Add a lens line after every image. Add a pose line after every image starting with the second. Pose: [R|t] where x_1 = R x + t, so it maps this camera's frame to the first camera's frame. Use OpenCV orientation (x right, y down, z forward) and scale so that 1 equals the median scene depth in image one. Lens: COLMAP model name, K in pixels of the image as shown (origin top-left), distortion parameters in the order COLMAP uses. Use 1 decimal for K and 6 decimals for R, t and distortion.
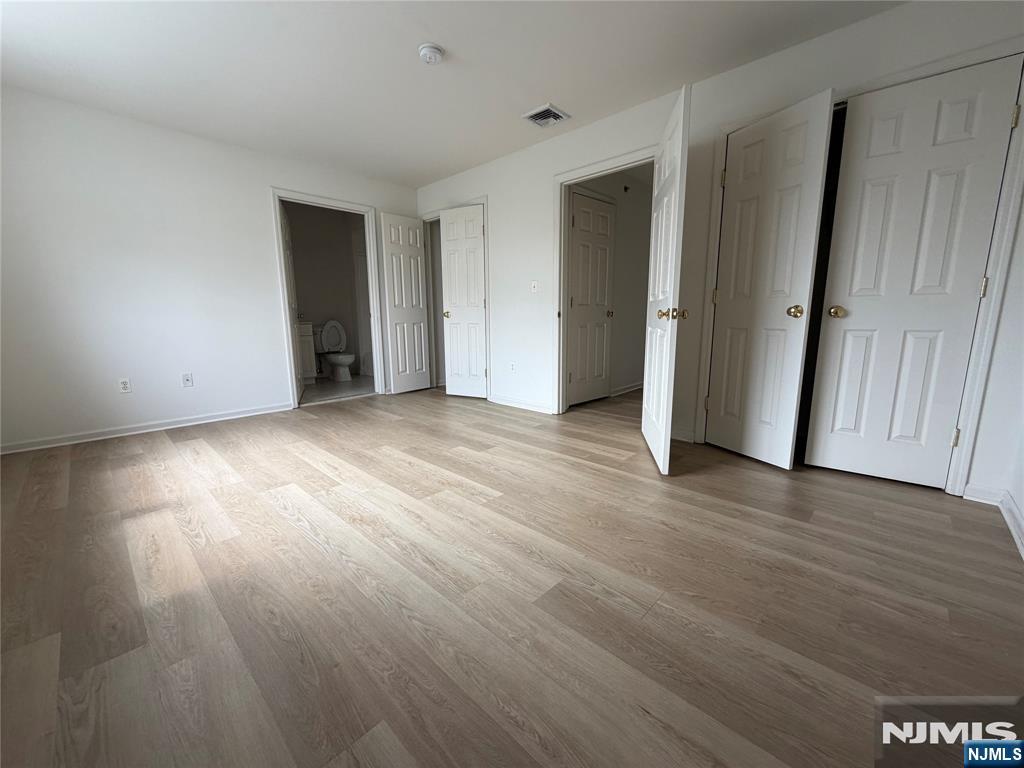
lens RADIAL K [[409.2, 0, 512.0], [0, 409.2, 384.7], [0, 0, 1]] dist [0.001039, 0.000381]
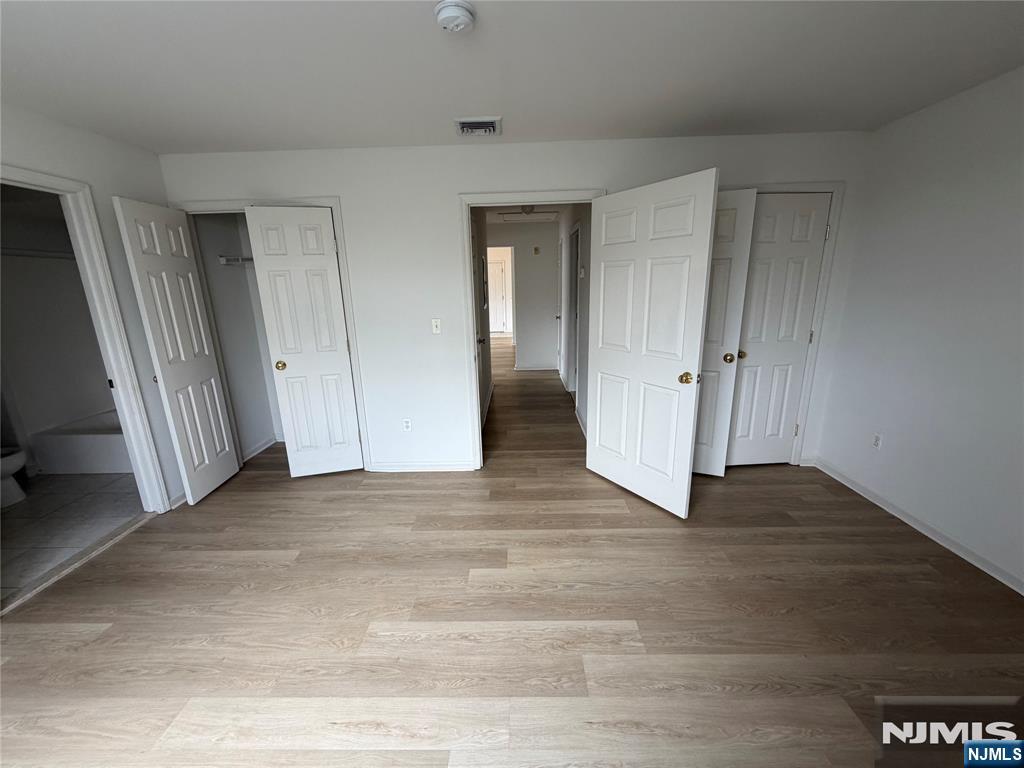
lens RADIAL K [[409.2, 0, 510.6], [0, 409.2, 385.5], [0, 0, 1]] dist [0.001039, 0.000381]
pose [[0.736261, -0.176968, 0.653148, -0.514431], [0.133691, 0.984215, 0.115966, -0.265073], [-0.663360, 0.001939, 0.748298, 0.396940]]
